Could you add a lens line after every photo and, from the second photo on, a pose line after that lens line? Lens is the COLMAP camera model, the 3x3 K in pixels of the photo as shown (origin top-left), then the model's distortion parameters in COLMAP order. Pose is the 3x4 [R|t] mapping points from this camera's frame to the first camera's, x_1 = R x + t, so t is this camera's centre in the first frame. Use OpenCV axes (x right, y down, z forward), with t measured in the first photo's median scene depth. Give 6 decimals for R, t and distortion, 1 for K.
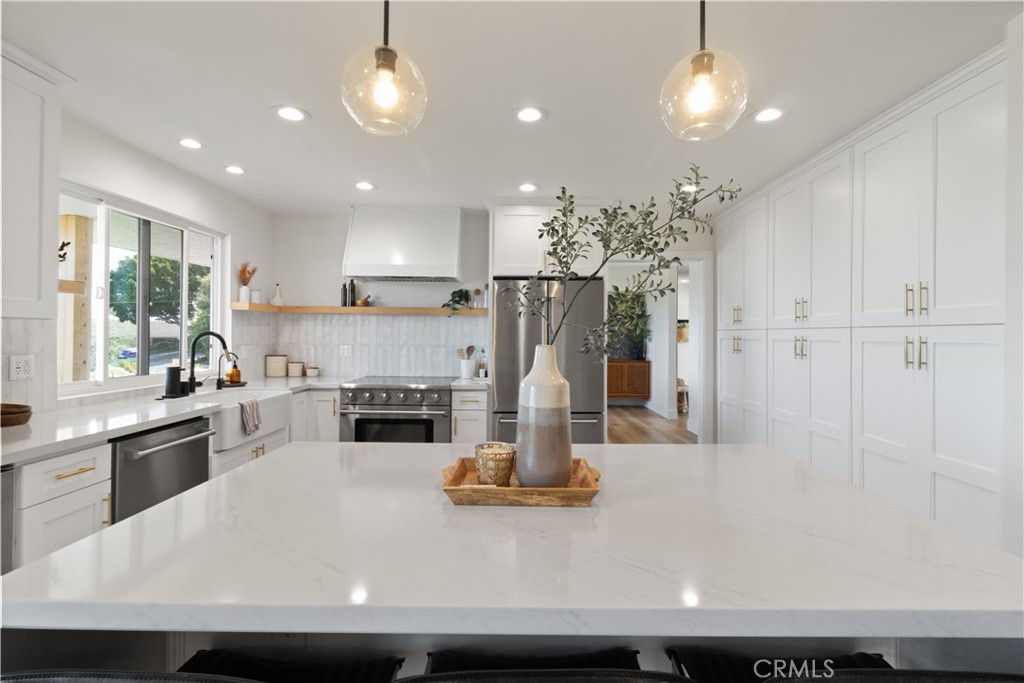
lens RADIAL K [[480.4, 0, 509.6], [0, 480.4, 332.5], [0, 0, 1]] dist [0.002594, 0.000050]
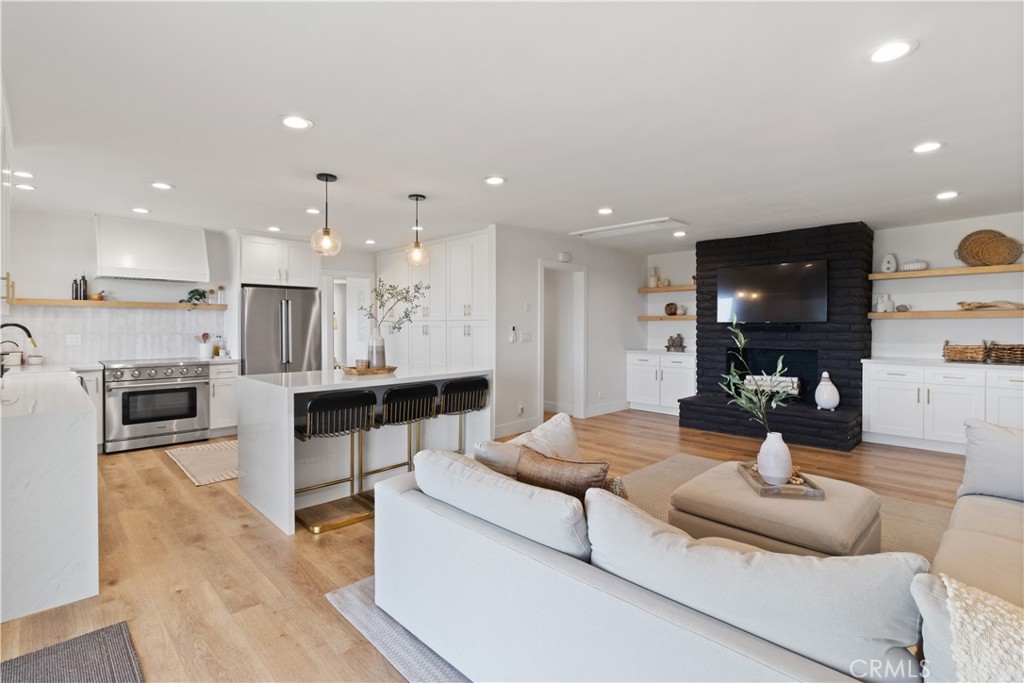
lens RADIAL K [[480.4, 0, 509.6], [0, 480.4, 332.5], [0, 0, 1]] dist [0.002594, 0.000050]
pose [[0.712920, -0.017660, 0.701023, -0.410976], [0.000613, 0.999698, 0.024560, -0.005093], [-0.701245, -0.017080, 0.712716, -0.510996]]
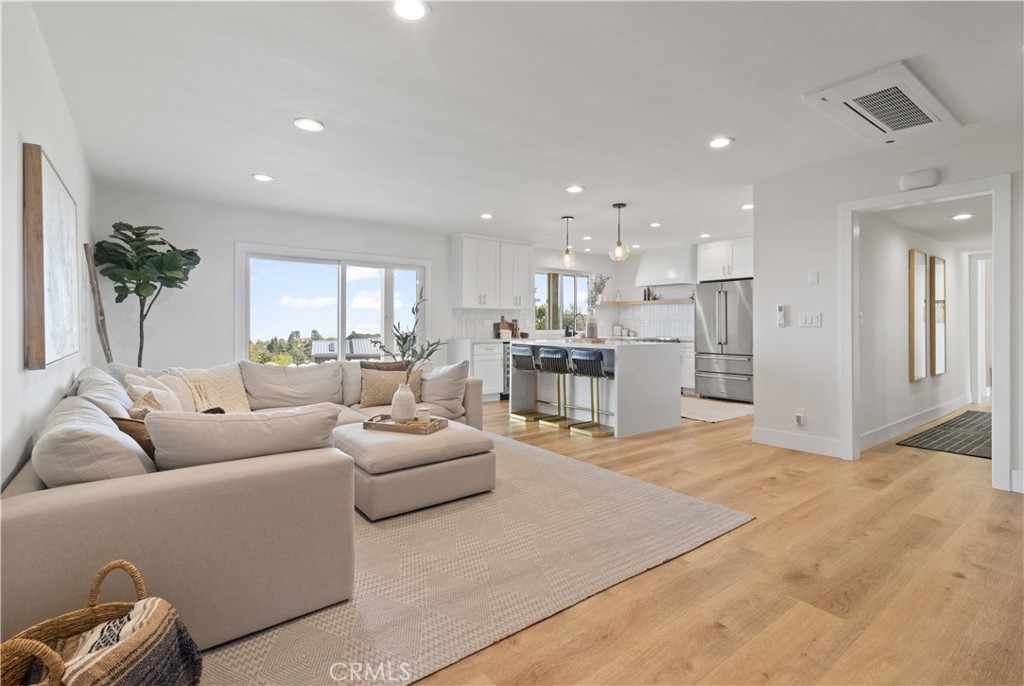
lens RADIAL K [[480.4, 0, 509.6], [0, 480.4, 334.0], [0, 0, 1]] dist [0.002594, 0.000050]
pose [[0.615106, 0.005849, -0.788423, 0.883630], [0.007606, 0.999882, 0.013352, 0.053532], [0.788408, -0.014210, 0.614989, -0.670192]]
